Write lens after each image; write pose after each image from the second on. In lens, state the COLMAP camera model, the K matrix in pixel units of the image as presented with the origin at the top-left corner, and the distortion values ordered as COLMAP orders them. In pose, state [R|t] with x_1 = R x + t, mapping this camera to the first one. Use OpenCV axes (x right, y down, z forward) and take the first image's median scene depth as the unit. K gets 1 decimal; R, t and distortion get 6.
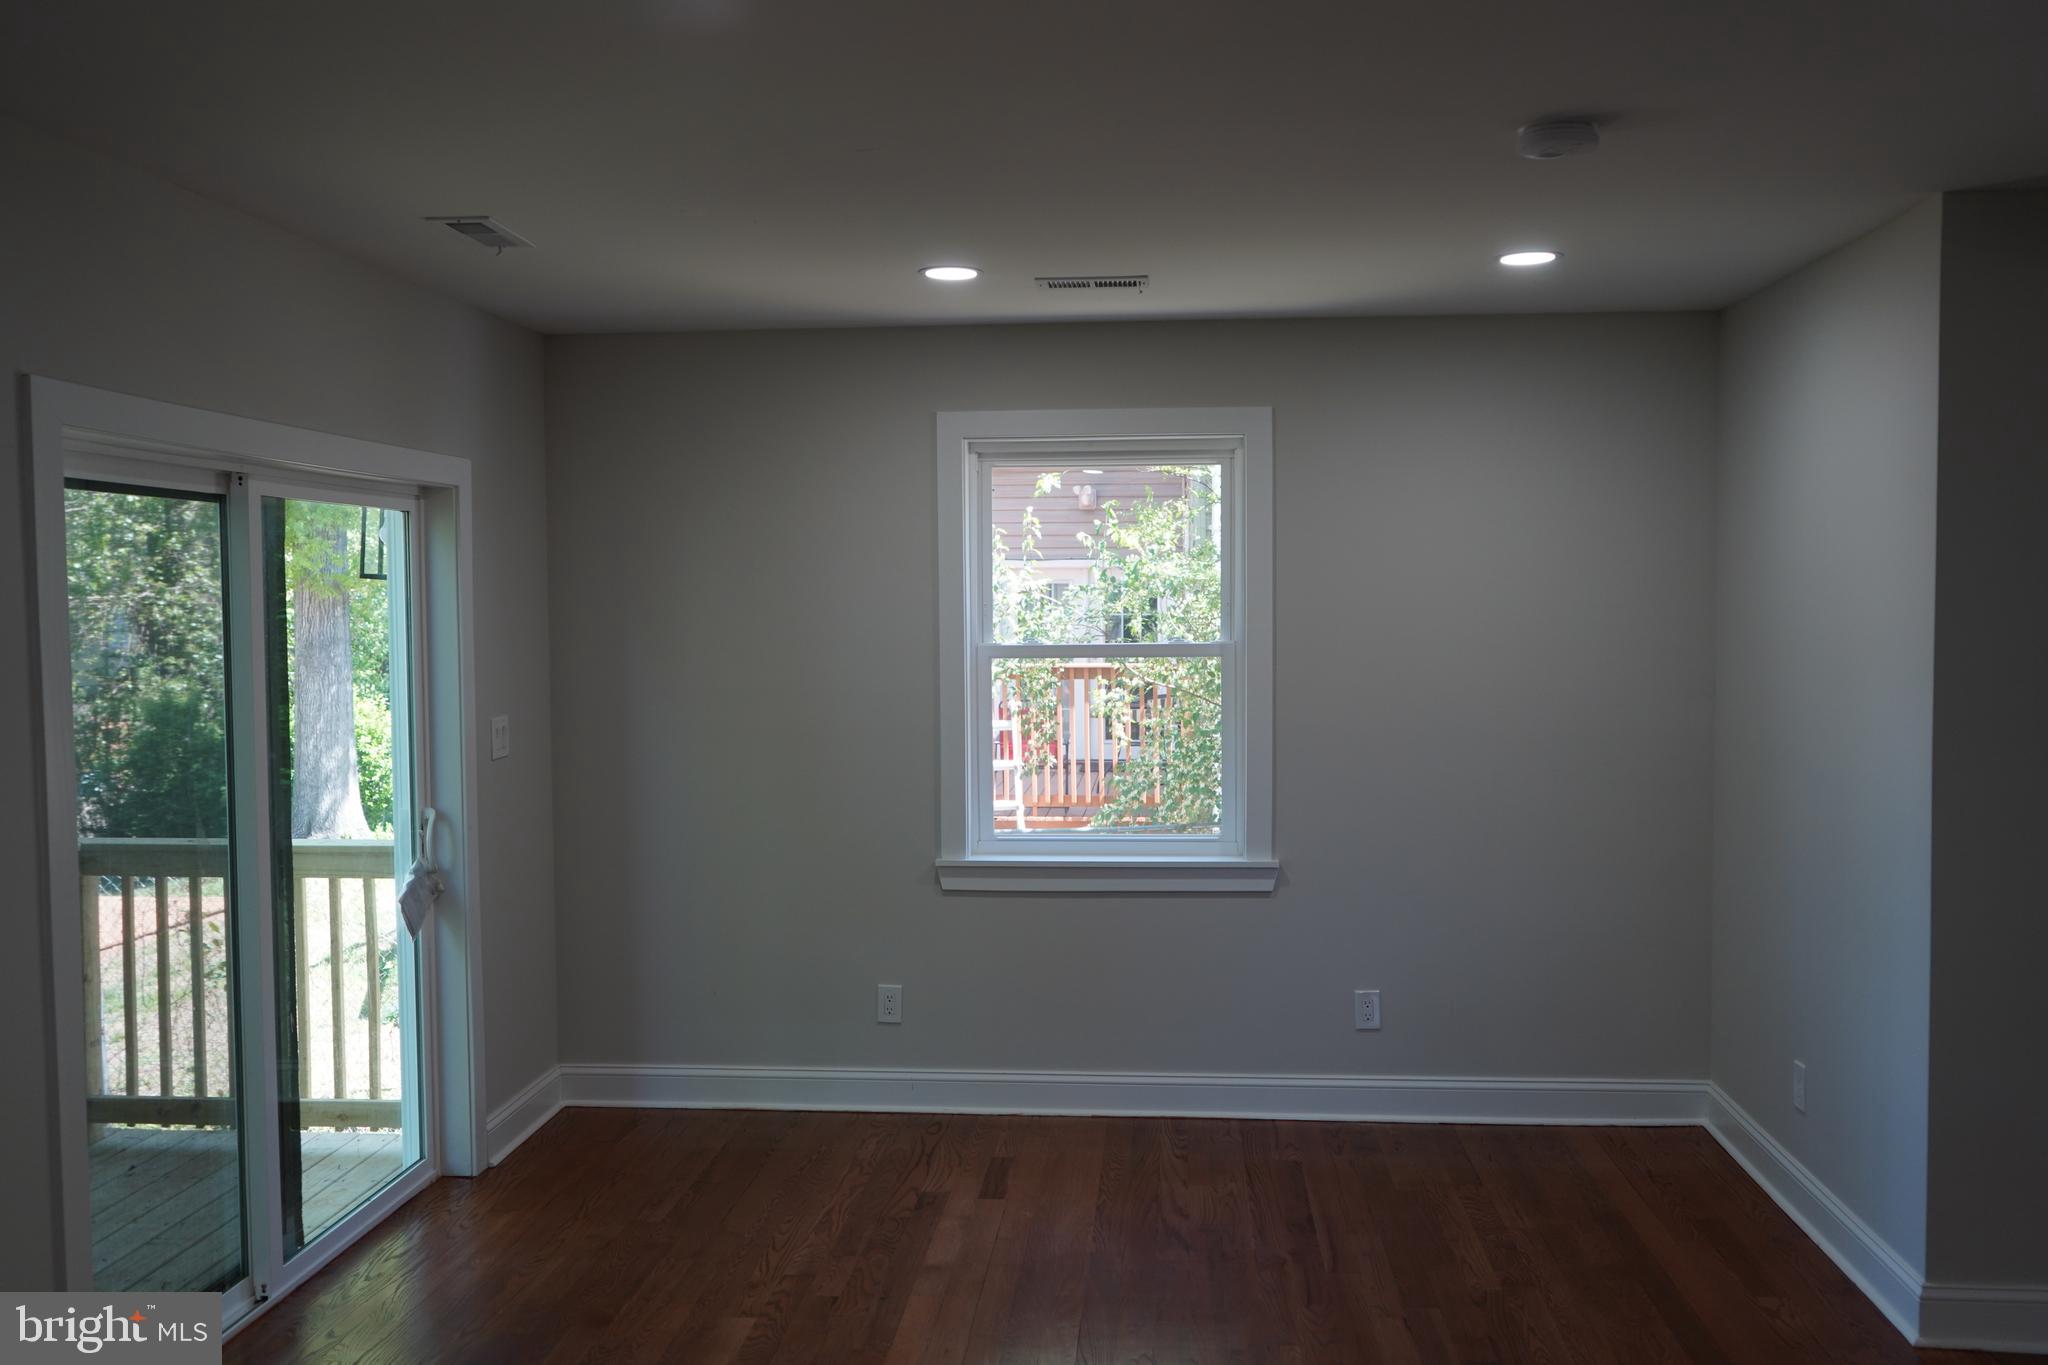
lens RADIAL K [[1757.5, 0, 1020.6], [0, 1757.5, 682.0], [0, 0, 1]] dist [0.007848, 0.001591]
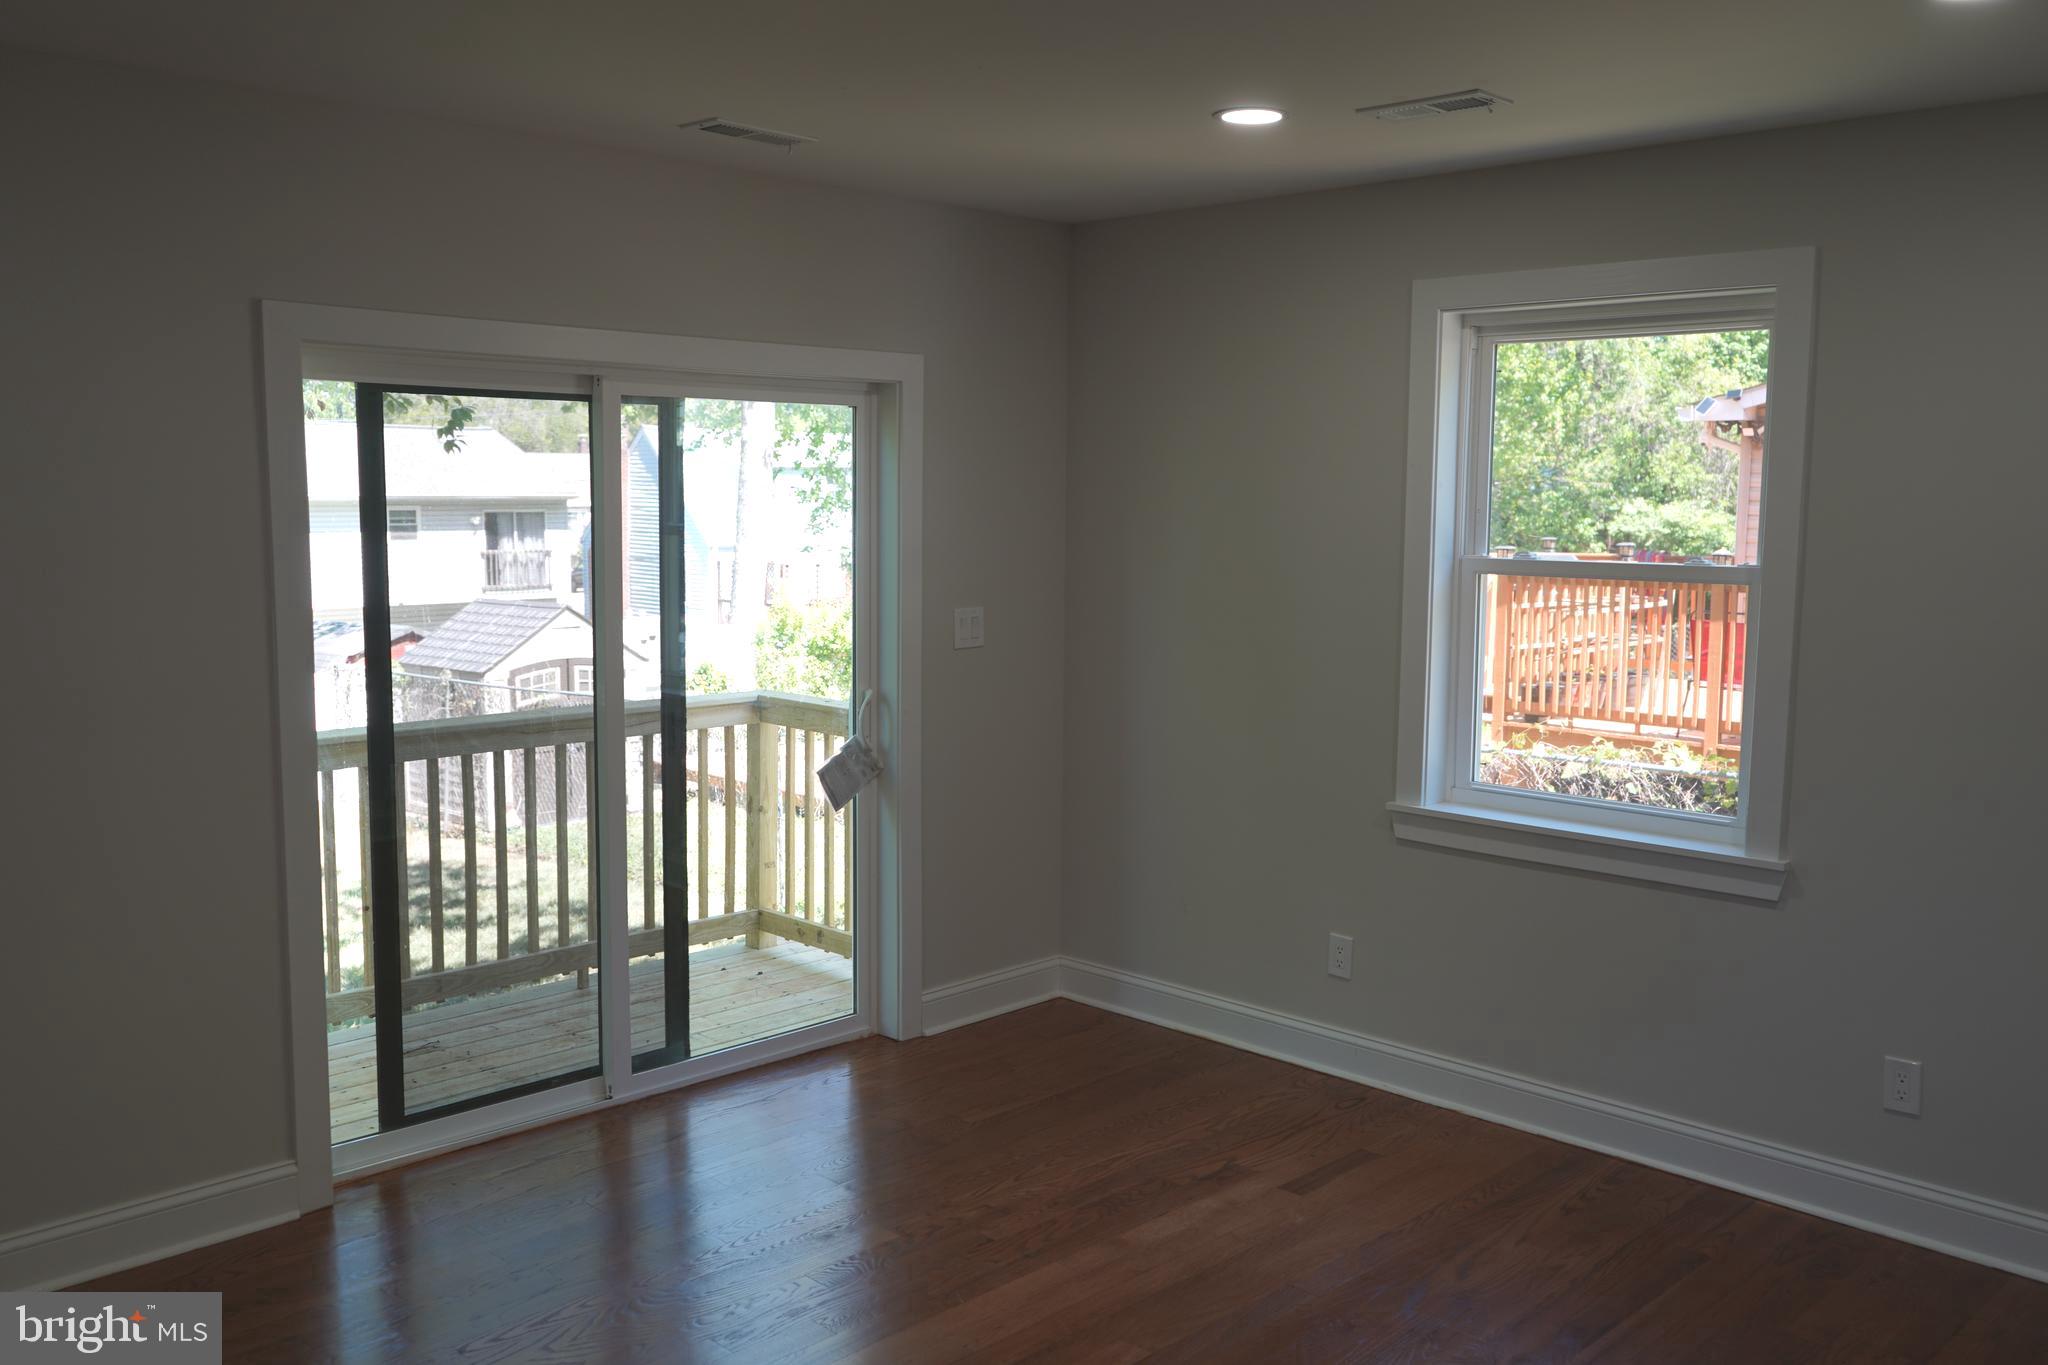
lens RADIAL K [[1757.5, 0, 1022.4], [0, 1757.5, 681.7], [0, 0, 1]] dist [0.007848, 0.001591]
pose [[0.773286, 0.086265, -0.628162, 0.363260], [-0.047887, 0.995818, 0.077804, -0.017961], [0.632246, -0.030084, 0.774183, 0.219823]]
